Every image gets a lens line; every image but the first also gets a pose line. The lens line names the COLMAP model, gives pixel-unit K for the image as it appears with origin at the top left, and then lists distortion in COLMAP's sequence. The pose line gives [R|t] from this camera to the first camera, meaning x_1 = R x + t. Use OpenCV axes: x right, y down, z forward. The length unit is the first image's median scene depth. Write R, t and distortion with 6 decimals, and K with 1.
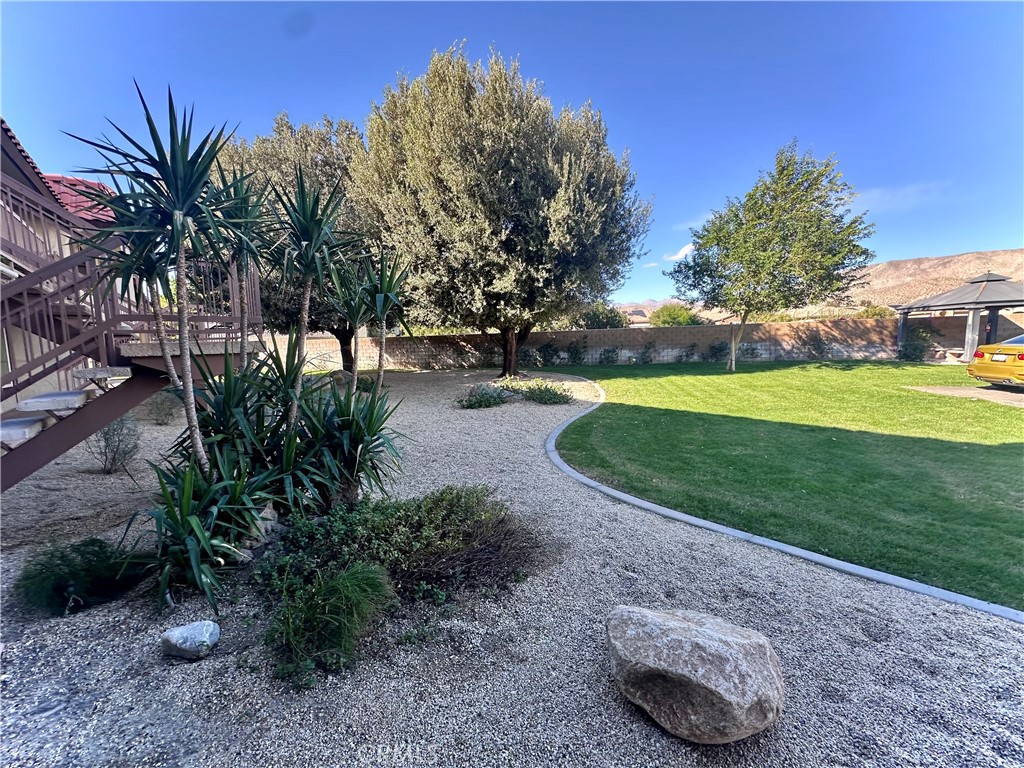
lens RADIAL K [[408.8, 0, 512.1], [0, 408.8, 383.9], [0, 0, 1]] dist [-0.006396, 0.001806]
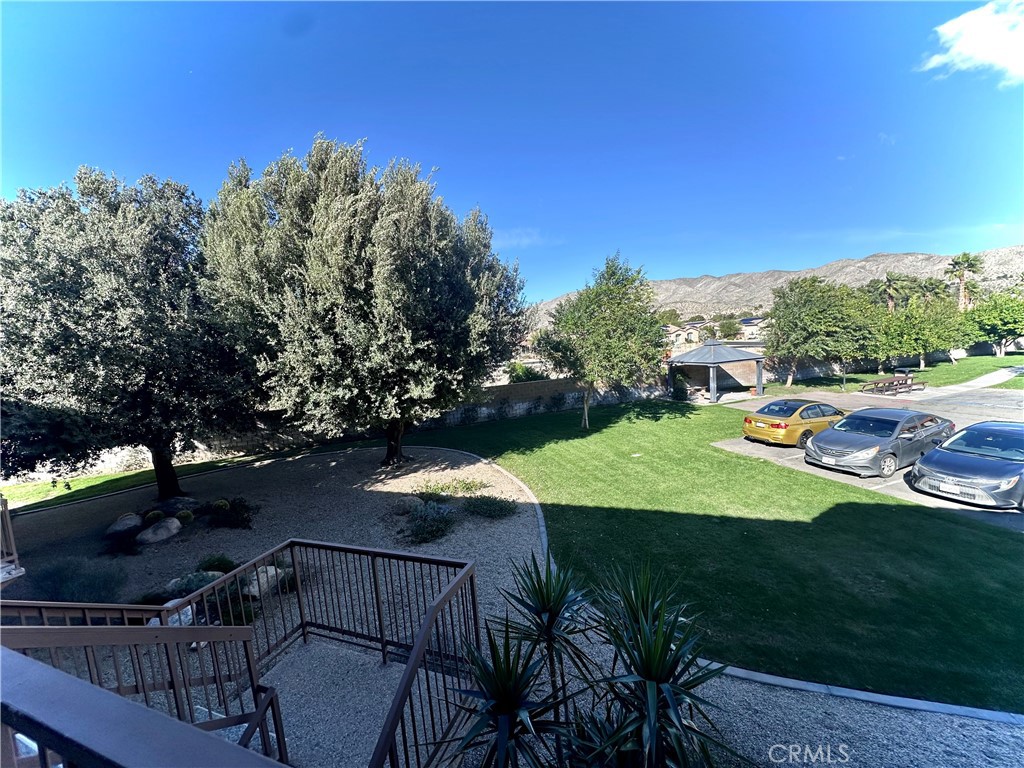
lens RADIAL K [[408.8, 0, 512.0], [0, 408.8, 380.6], [0, 0, 1]] dist [-0.006396, 0.001806]
pose [[0.870852, -0.080277, 0.484946, -0.296127], [0.096912, 0.995250, -0.009280, -0.238358], [-0.481898, 0.055079, 0.874495, 0.056333]]
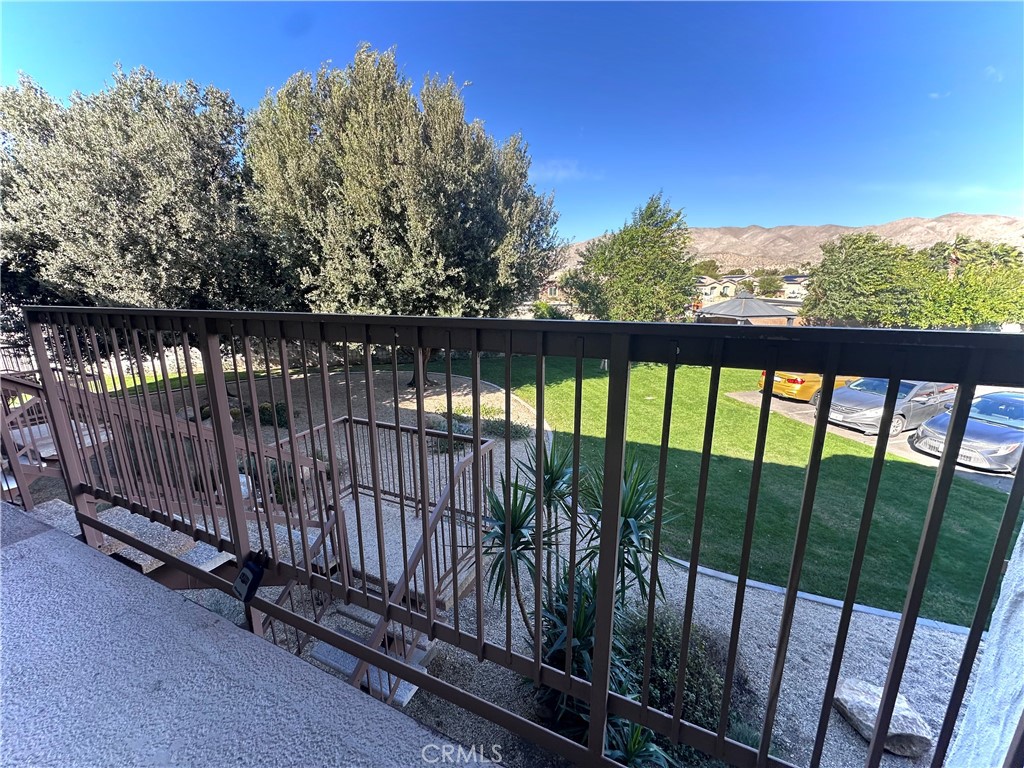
lens RADIAL K [[408.8, 0, 512.1], [0, 408.8, 381.9], [0, 0, 1]] dist [-0.006396, 0.001806]
pose [[0.901344, -0.073830, 0.426766, -0.320673], [0.018553, 0.991041, 0.132265, -0.216202], [-0.432707, -0.111298, 0.894638, 0.013619]]
